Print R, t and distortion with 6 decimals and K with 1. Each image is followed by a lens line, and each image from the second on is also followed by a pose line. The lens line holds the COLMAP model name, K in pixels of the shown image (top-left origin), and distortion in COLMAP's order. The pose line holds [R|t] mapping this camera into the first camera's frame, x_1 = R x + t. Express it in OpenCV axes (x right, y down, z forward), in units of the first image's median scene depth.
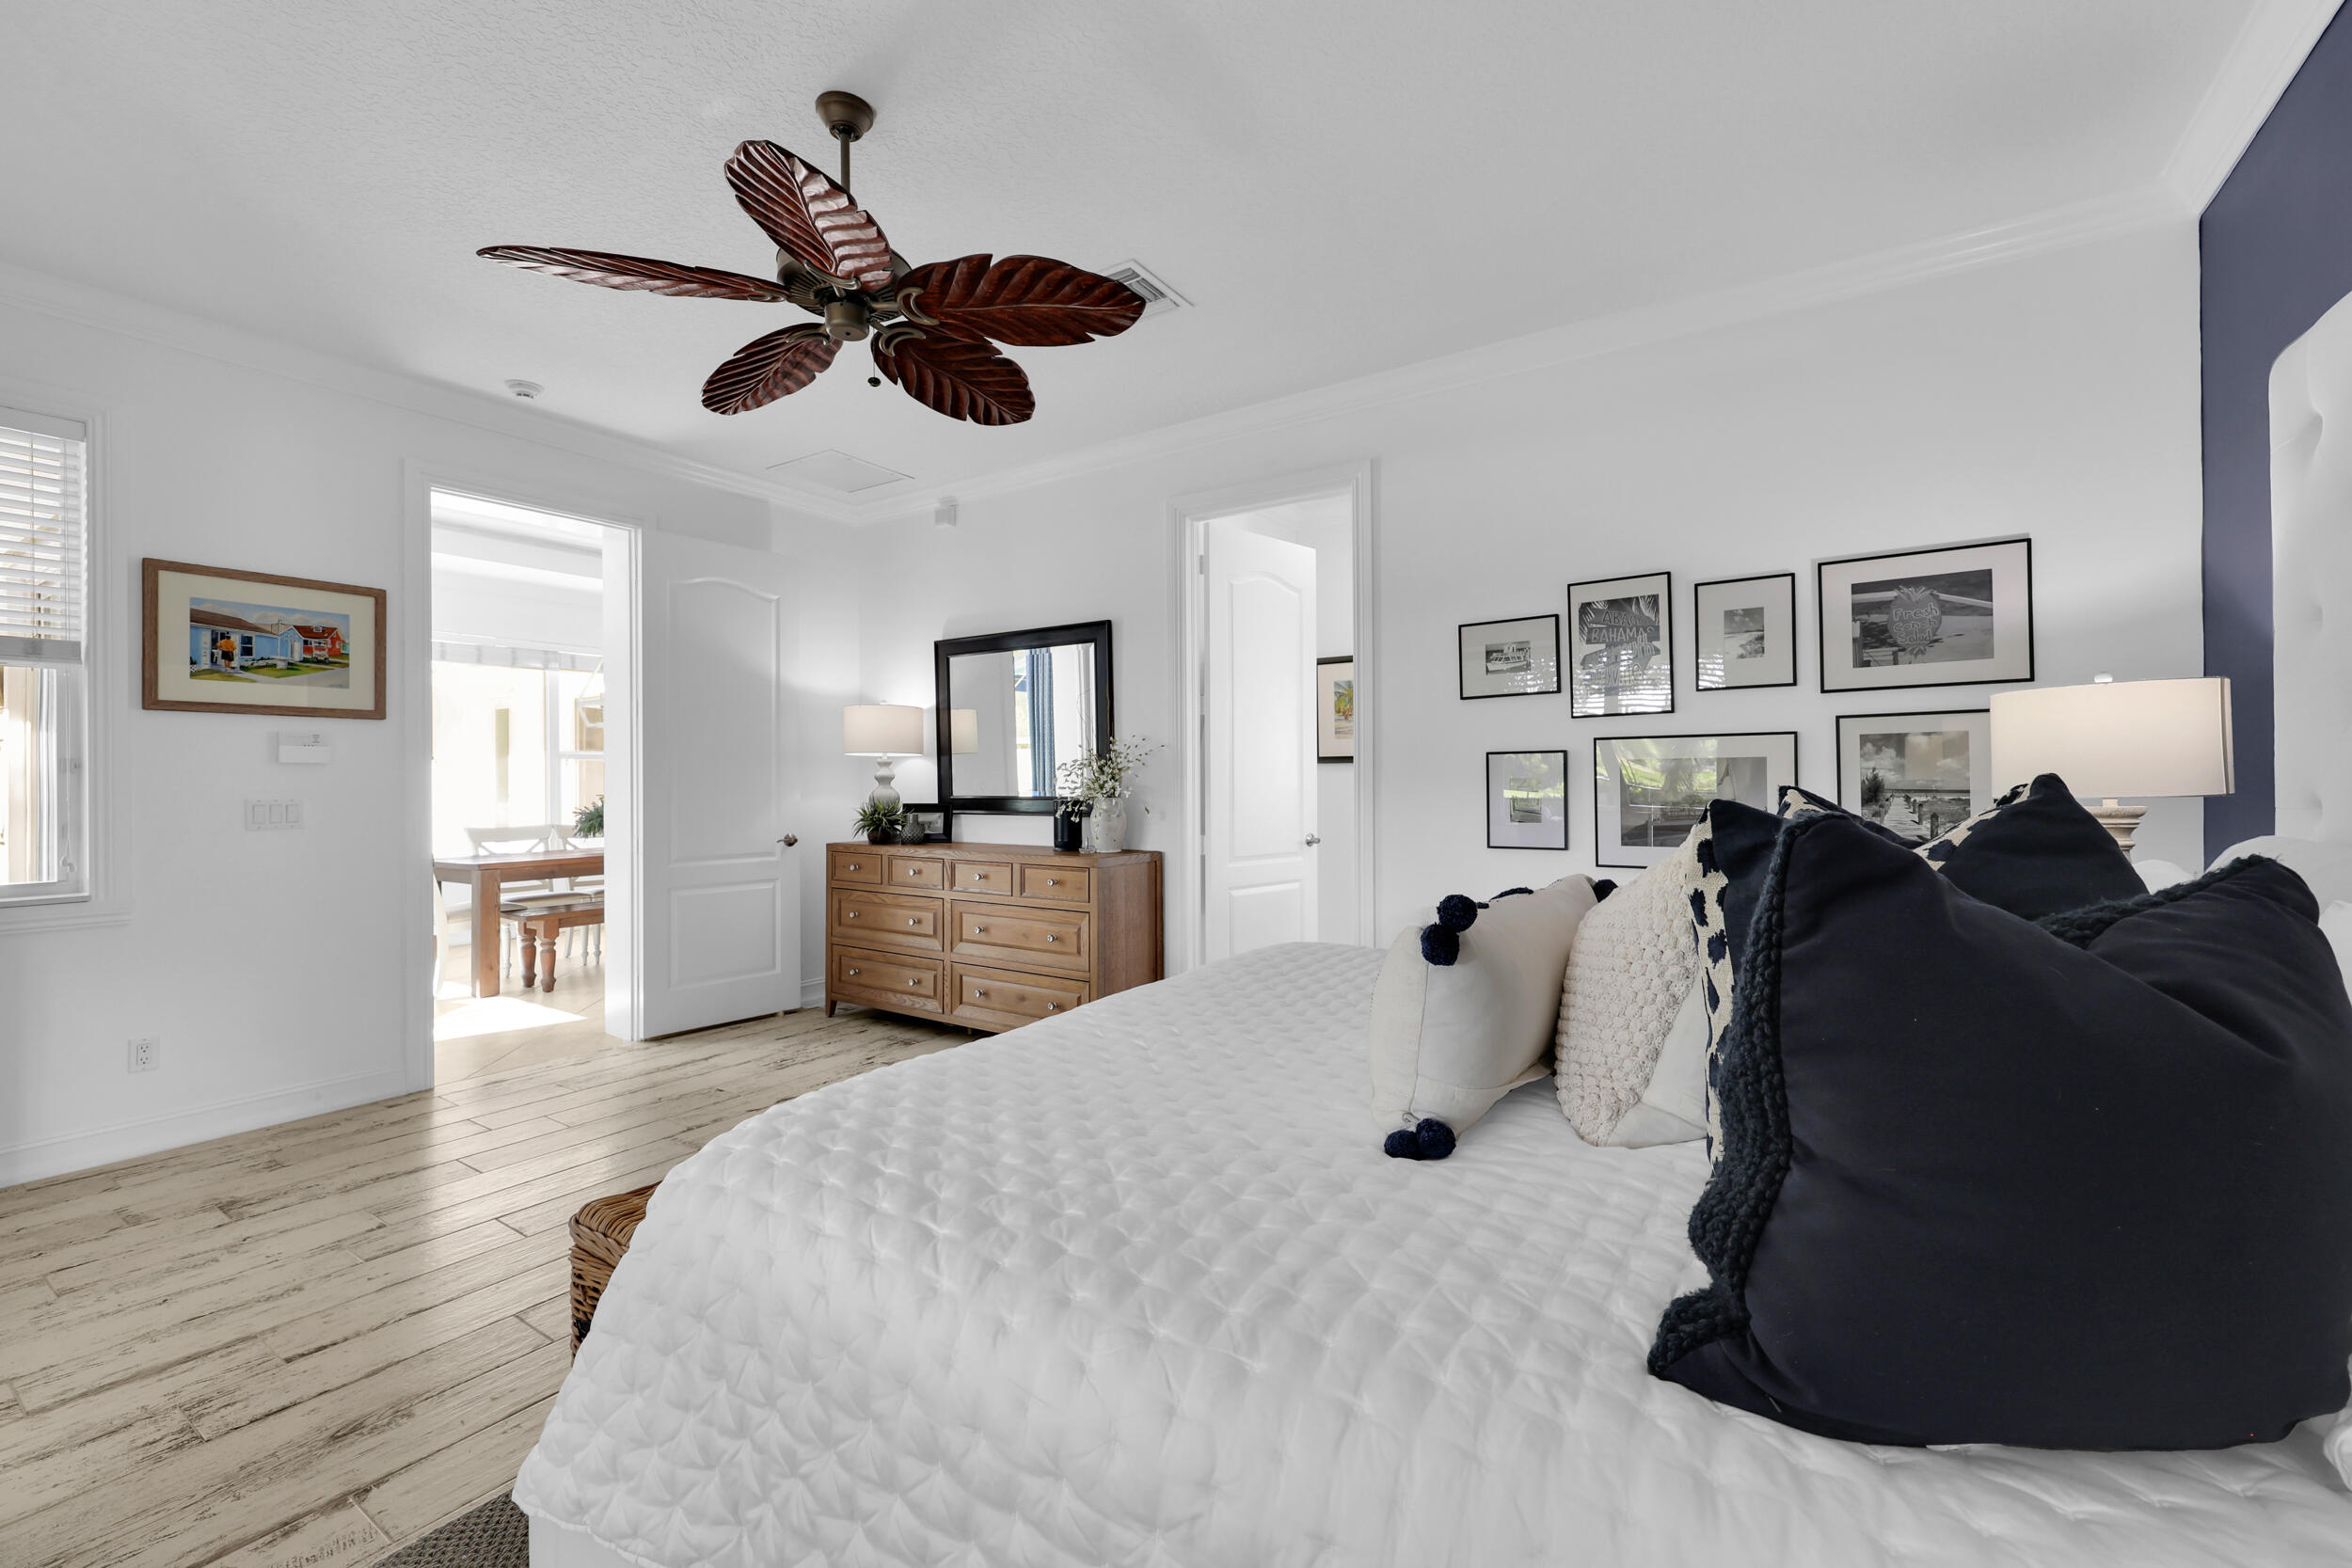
lens RADIAL K [[982.3, 0, 1165.8], [0, 982.3, 772.8], [0, 0, 1]] dist [0.003708, 0.000712]
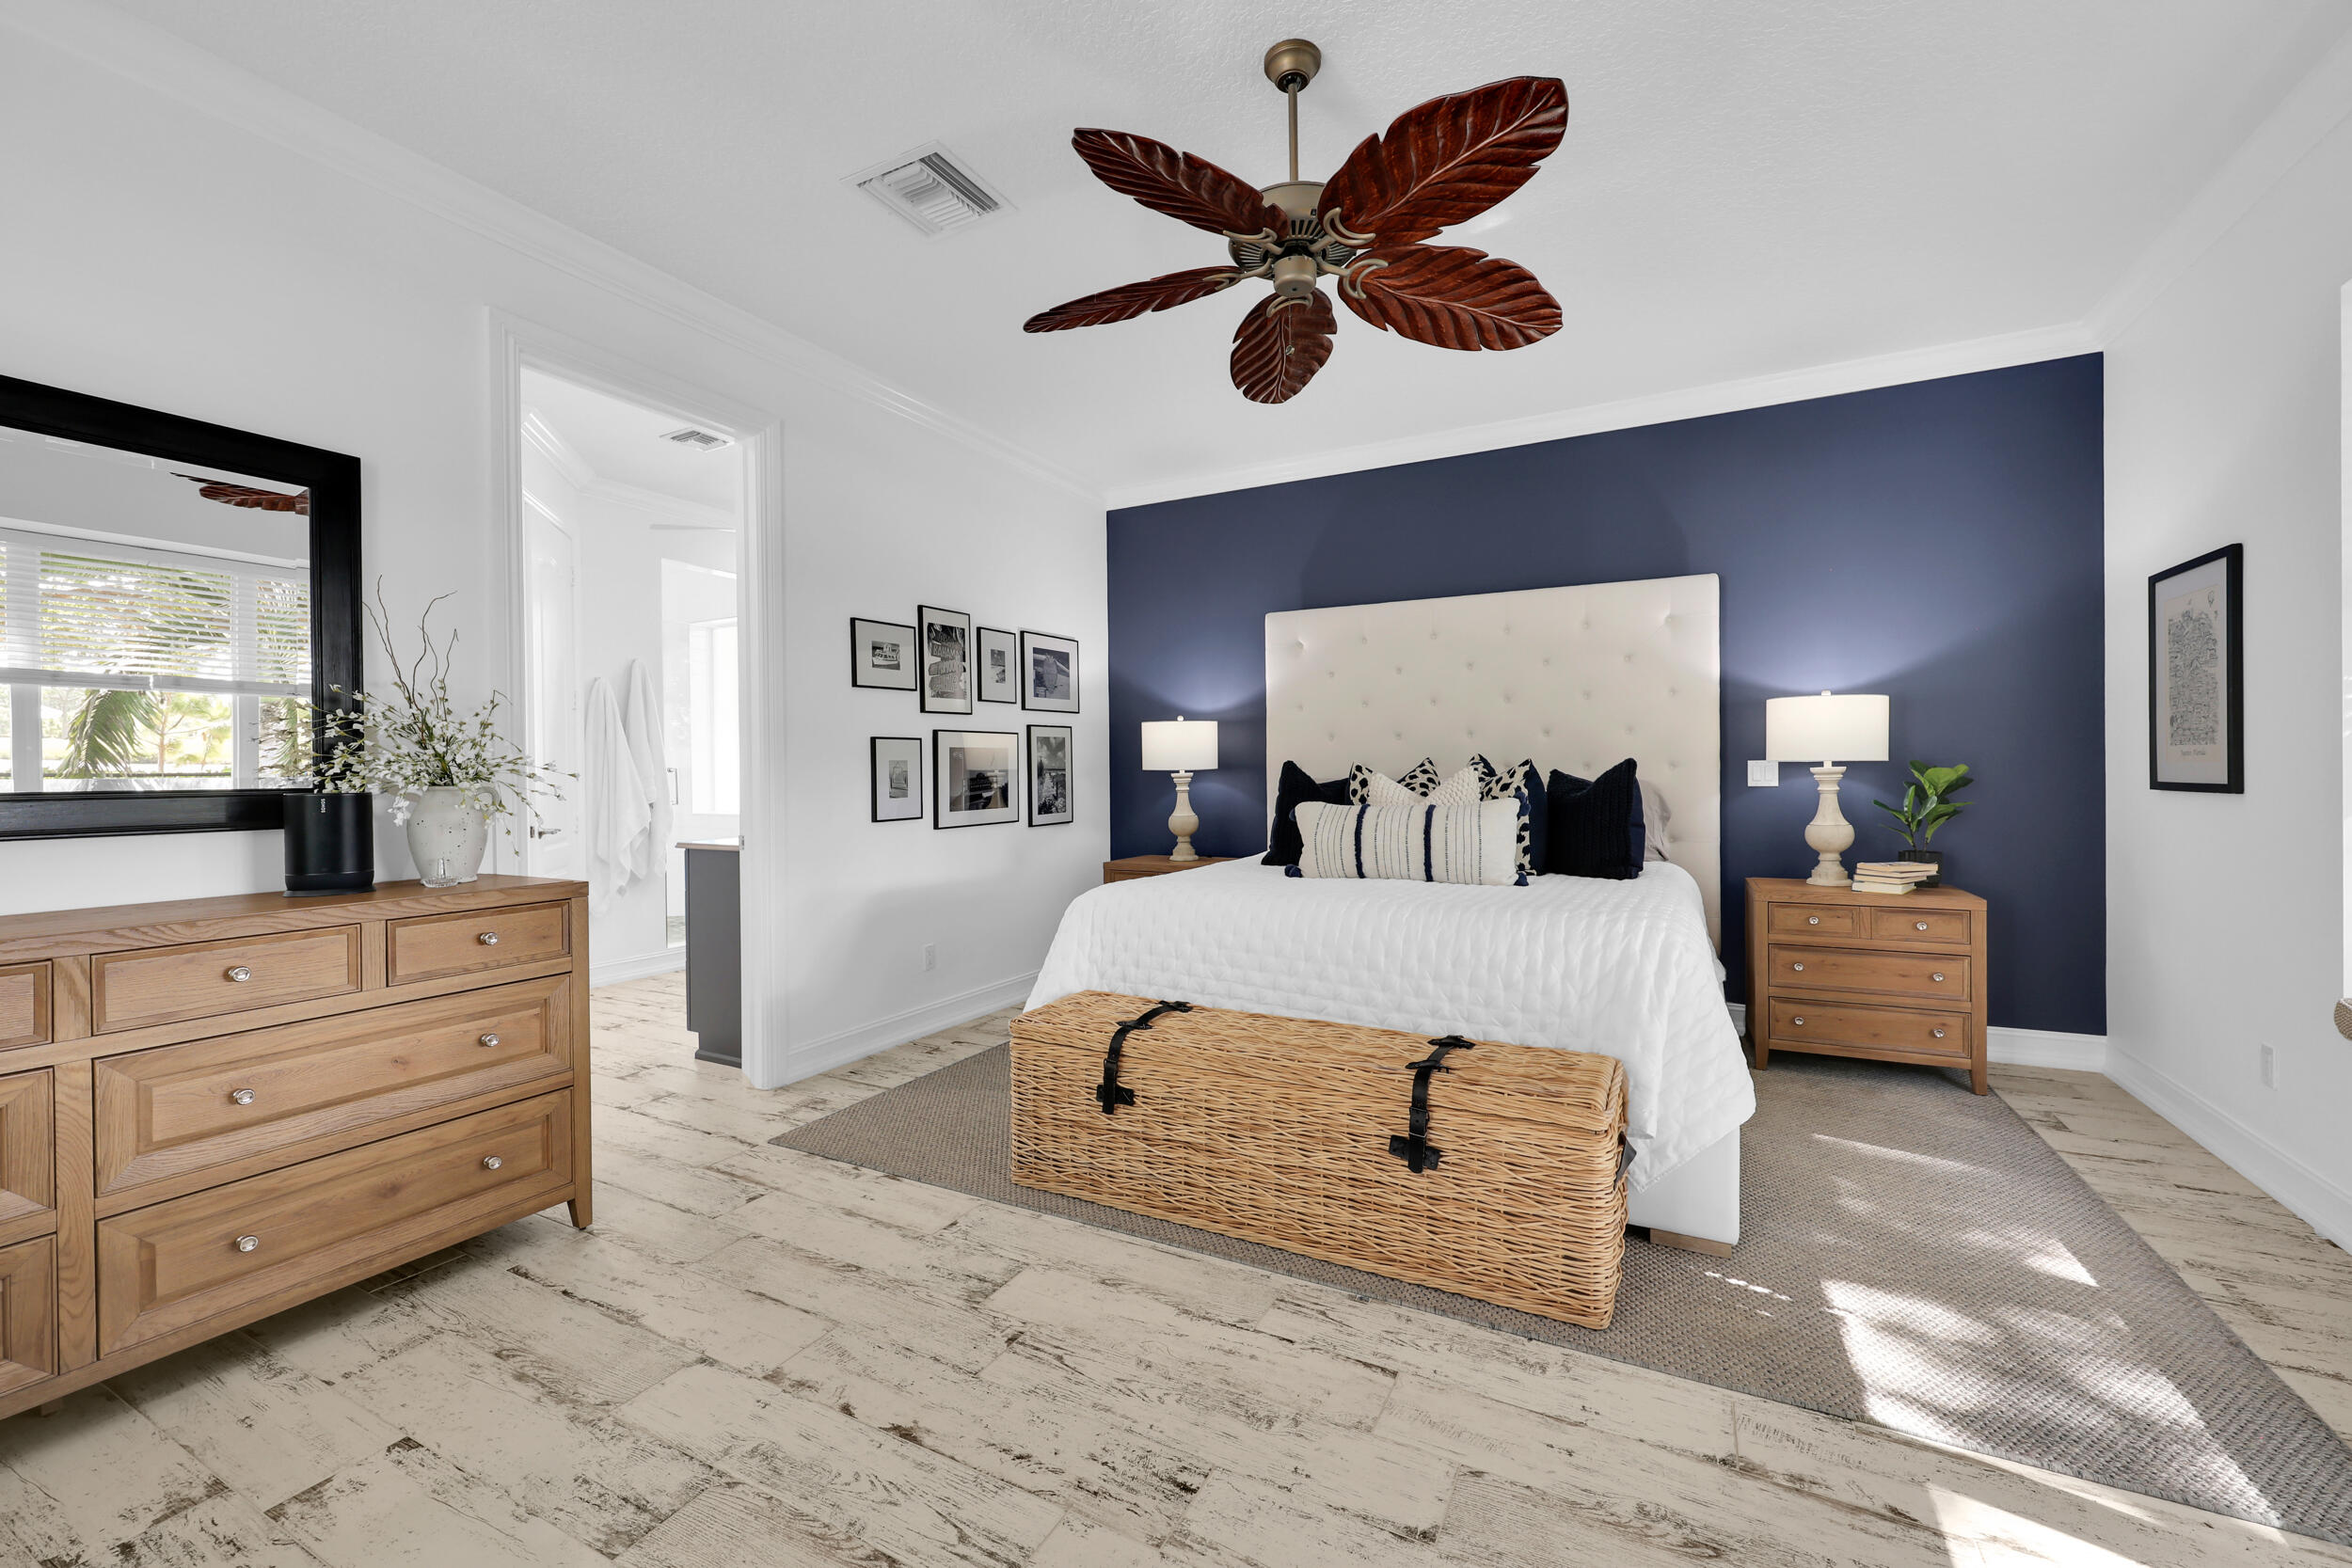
lens RADIAL K [[982.3, 0, 1159.4], [0, 982.3, 781.8], [0, 0, 1]] dist [0.003708, 0.000712]
pose [[-0.108690, -0.005190, 0.994062, -0.995139], [0.003497, 0.999978, 0.005603, 0.030169], [-0.994070, 0.004086, -0.108669, 0.963820]]
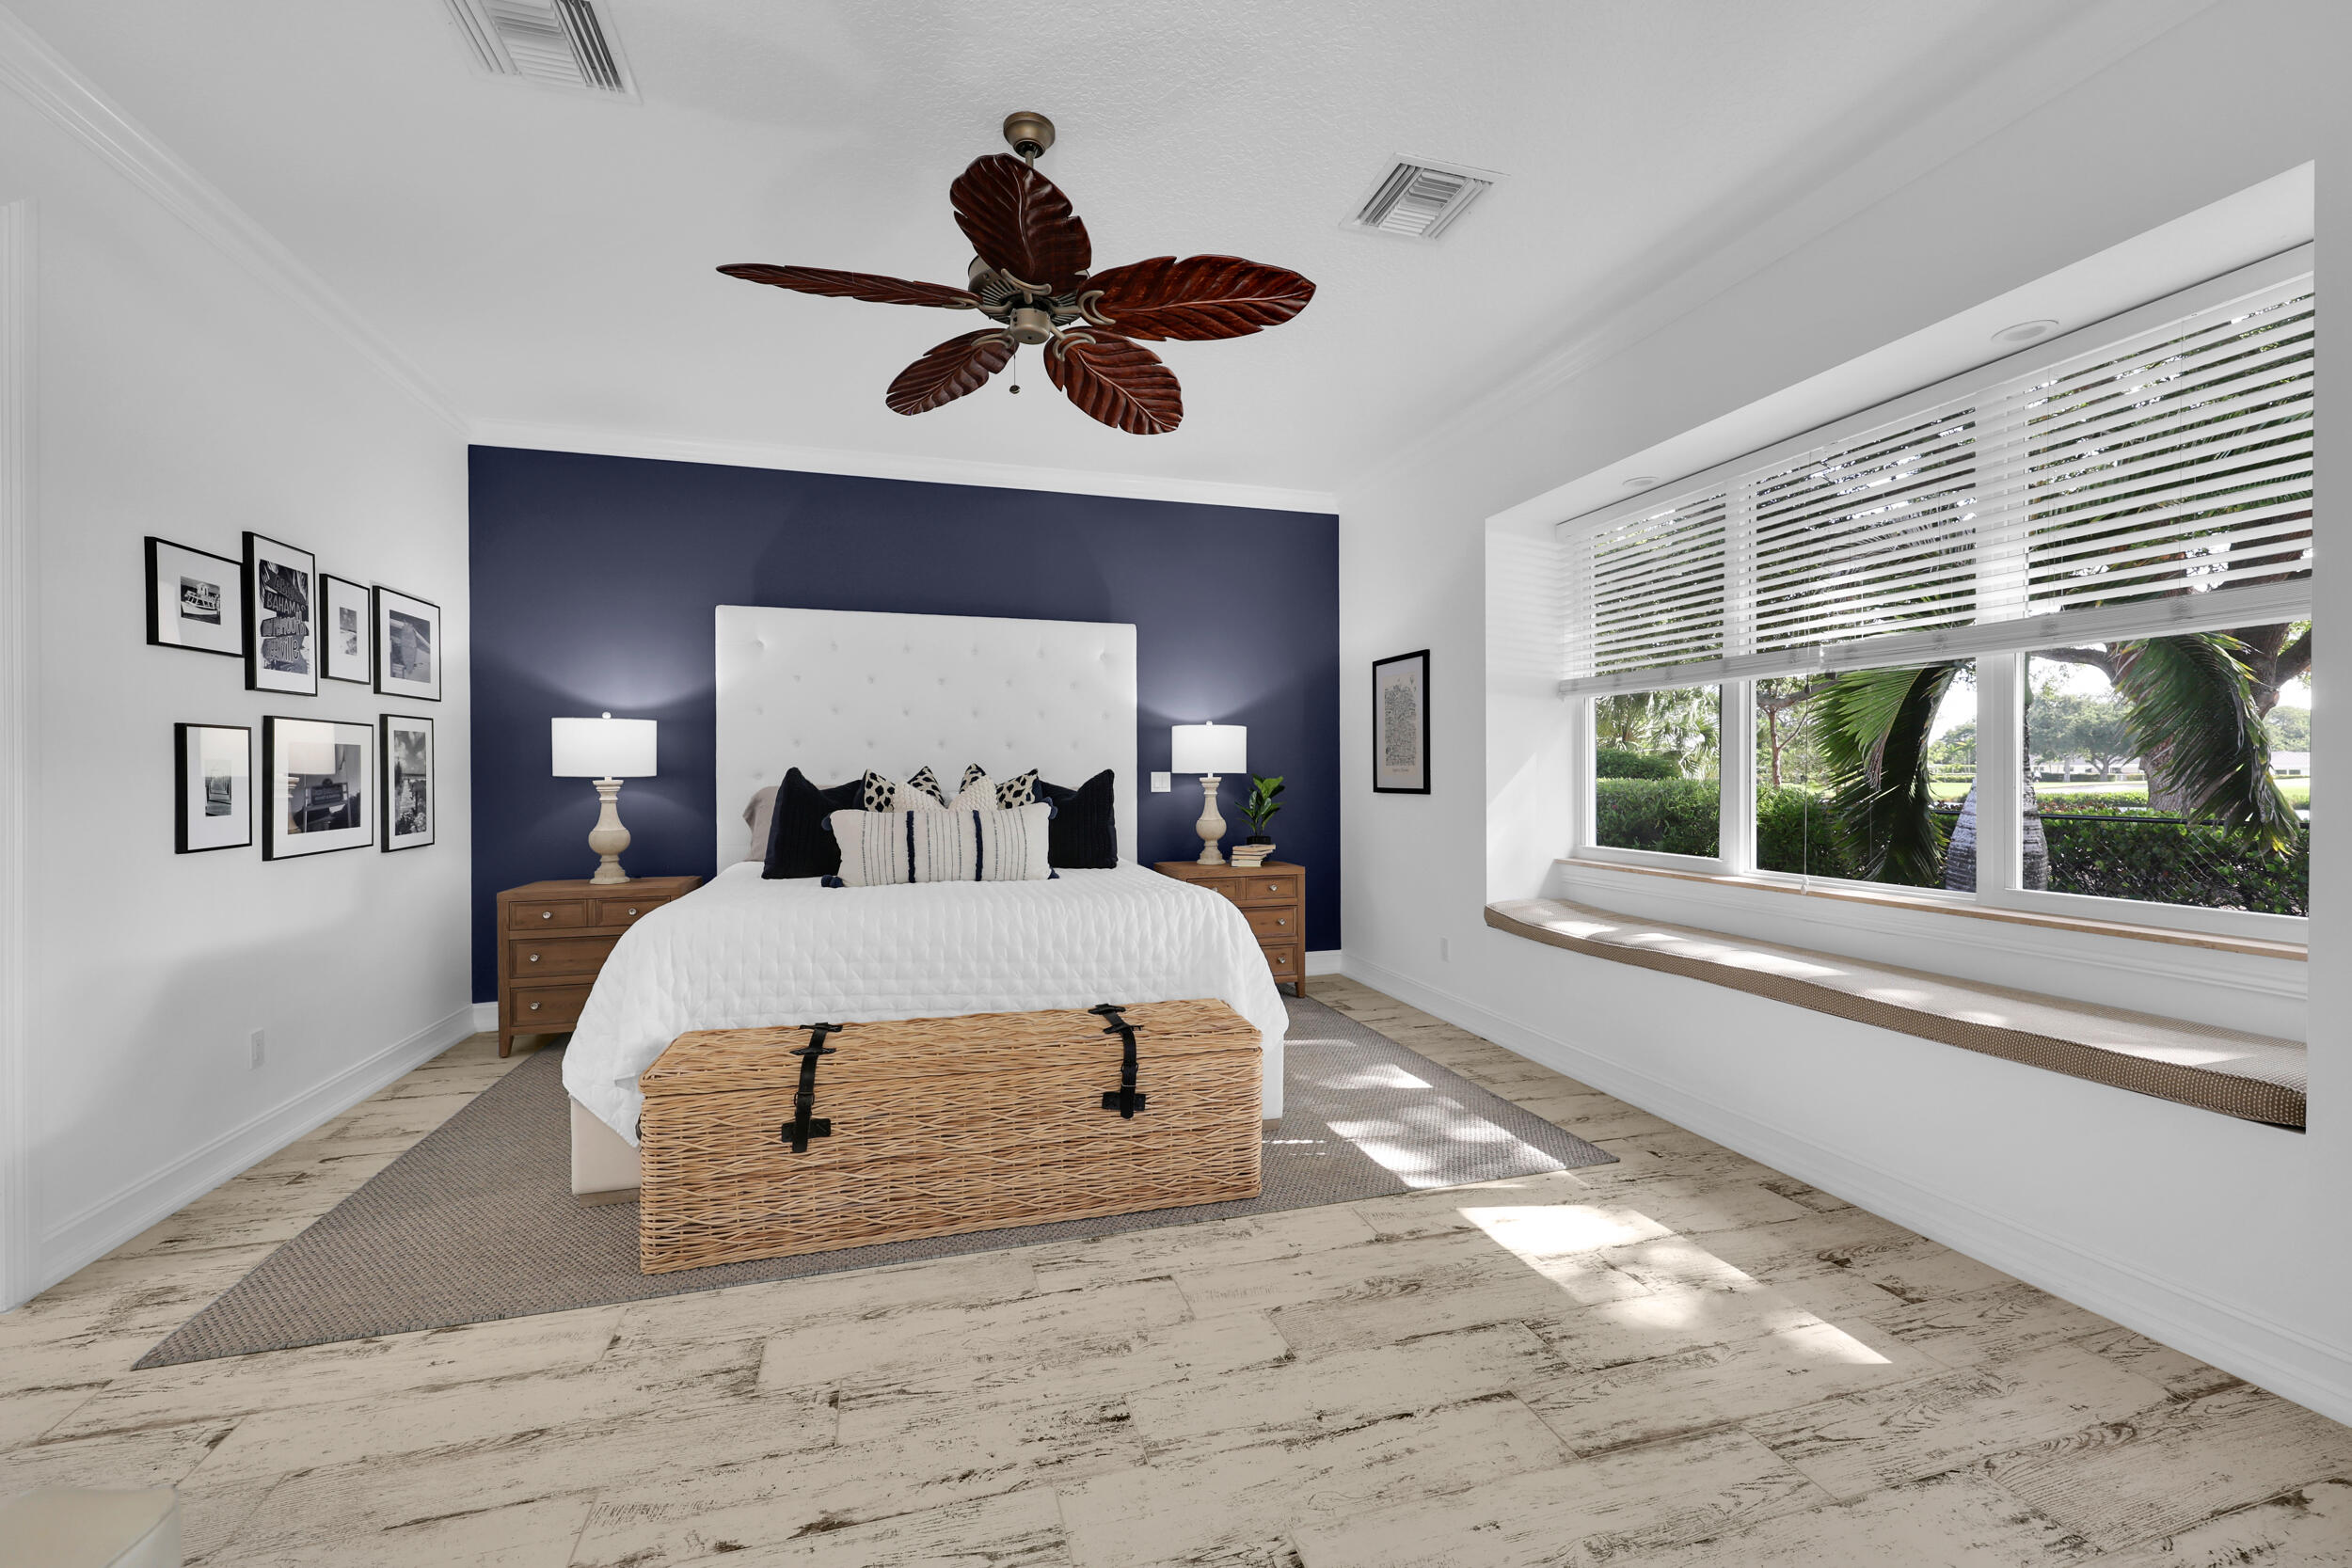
lens RADIAL K [[982.3, 0, 1191.6], [0, 982.3, 782.0], [0, 0, 1]] dist [0.003708, 0.000712]
pose [[-0.784573, 0.002204, 0.620032, -0.870799], [0.002453, 0.999997, -0.000451, 0.030038], [-0.620032, 0.001167, -0.784576, 1.343013]]
